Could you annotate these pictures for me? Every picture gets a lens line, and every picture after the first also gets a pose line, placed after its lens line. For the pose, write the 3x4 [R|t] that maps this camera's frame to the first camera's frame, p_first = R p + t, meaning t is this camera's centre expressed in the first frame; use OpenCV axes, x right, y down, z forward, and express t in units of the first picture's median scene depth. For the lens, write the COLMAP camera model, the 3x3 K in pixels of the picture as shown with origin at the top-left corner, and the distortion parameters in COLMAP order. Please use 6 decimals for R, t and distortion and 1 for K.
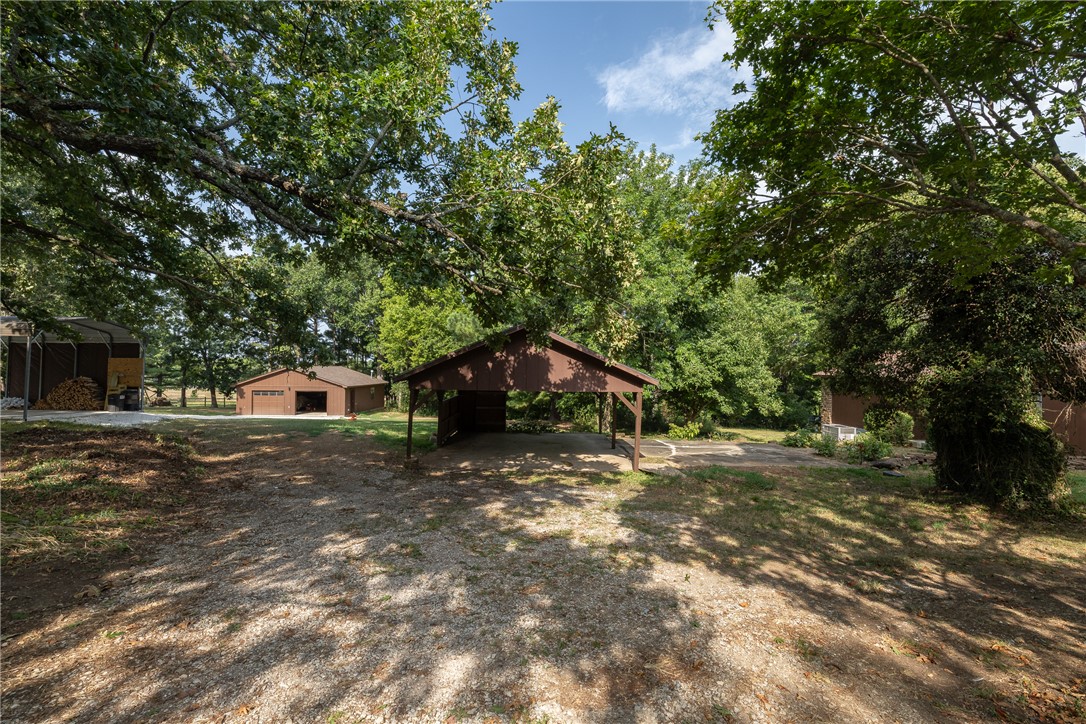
lens RADIAL K [[455.0, 0, 543.1], [0, 455.0, 361.5], [0, 0, 1]] dist [-0.001173, -0.000099]
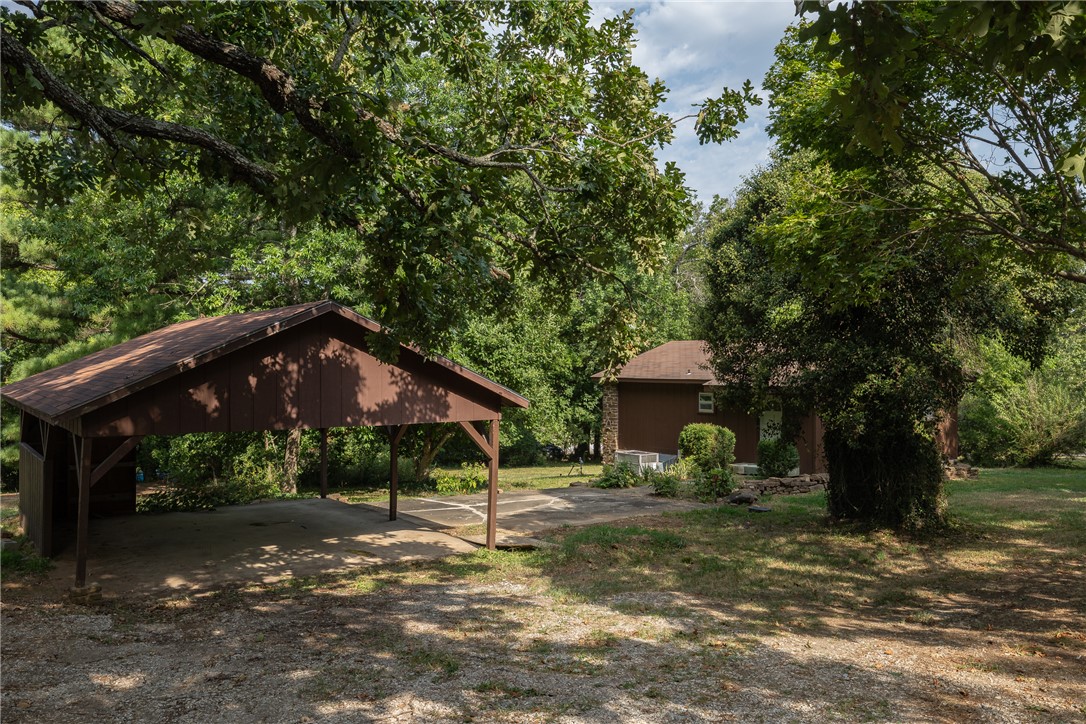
lens RADIAL K [[900.5, 0, 542.9], [0, 900.5, 360.4], [0, 0, 1]] dist [0.010004, 0.001389]
pose [[0.814936, -0.011502, 0.579437, -0.440126], [0.003412, 0.999881, 0.015050, -0.030233], [-0.579541, -0.010287, 0.814878, -0.026865]]
